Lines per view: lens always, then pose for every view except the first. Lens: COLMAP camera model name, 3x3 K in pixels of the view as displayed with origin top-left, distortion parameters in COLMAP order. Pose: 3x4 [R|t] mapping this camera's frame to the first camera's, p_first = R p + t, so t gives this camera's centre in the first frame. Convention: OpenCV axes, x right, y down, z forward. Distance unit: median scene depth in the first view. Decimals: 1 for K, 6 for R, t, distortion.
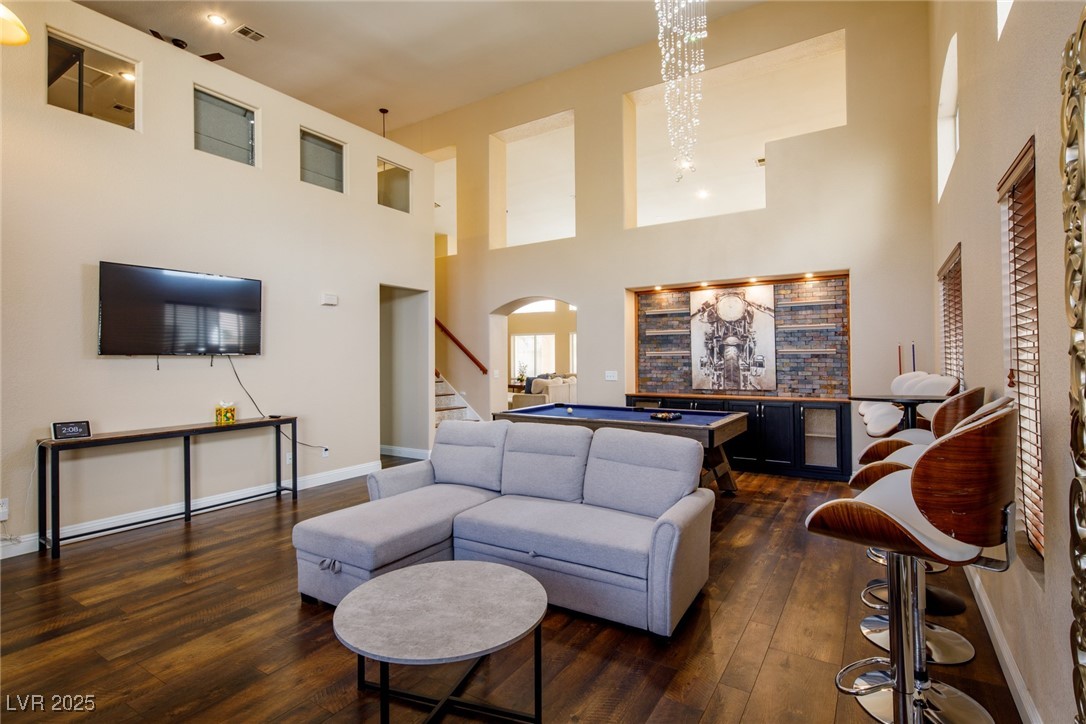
lens RADIAL K [[533.3, 0, 540.2], [0, 533.3, 355.4], [0, 0, 1]] dist [0.009016, -0.003336]
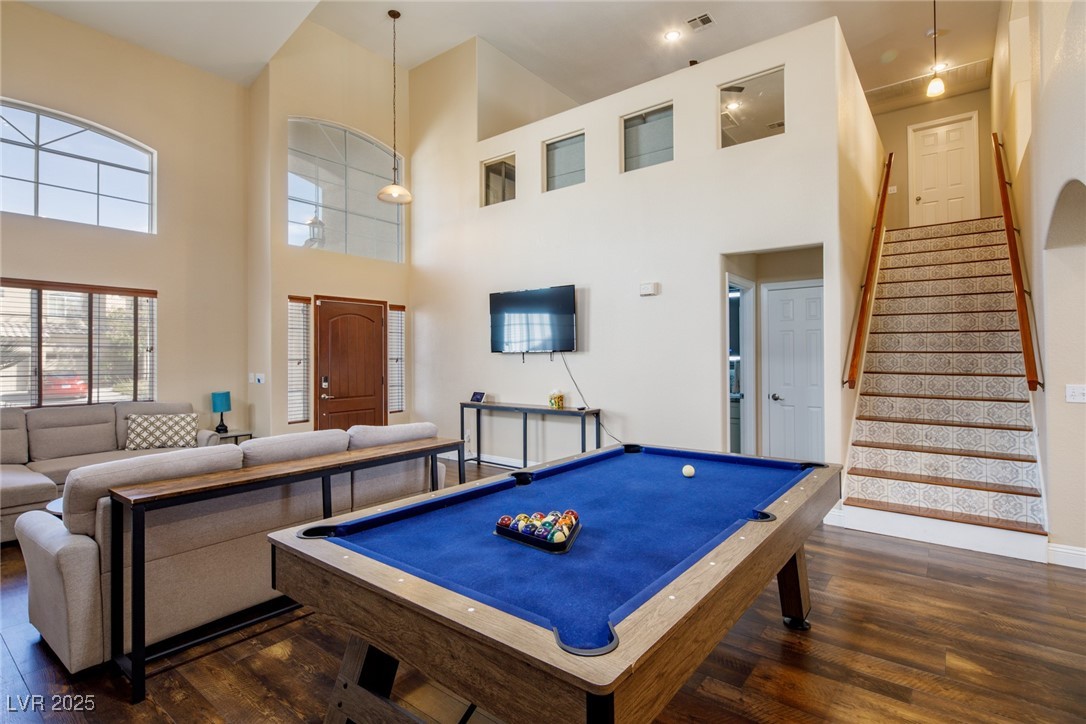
lens RADIAL K [[533.3, 0, 536.8], [0, 533.3, 359.1], [0, 0, 1]] dist [0.009016, -0.003336]
pose [[-0.078379, 0.012339, -0.996847, 0.601430], [0.008864, 0.999893, 0.011680, 0.001430], [0.996884, -0.007920, -0.078480, 1.012352]]
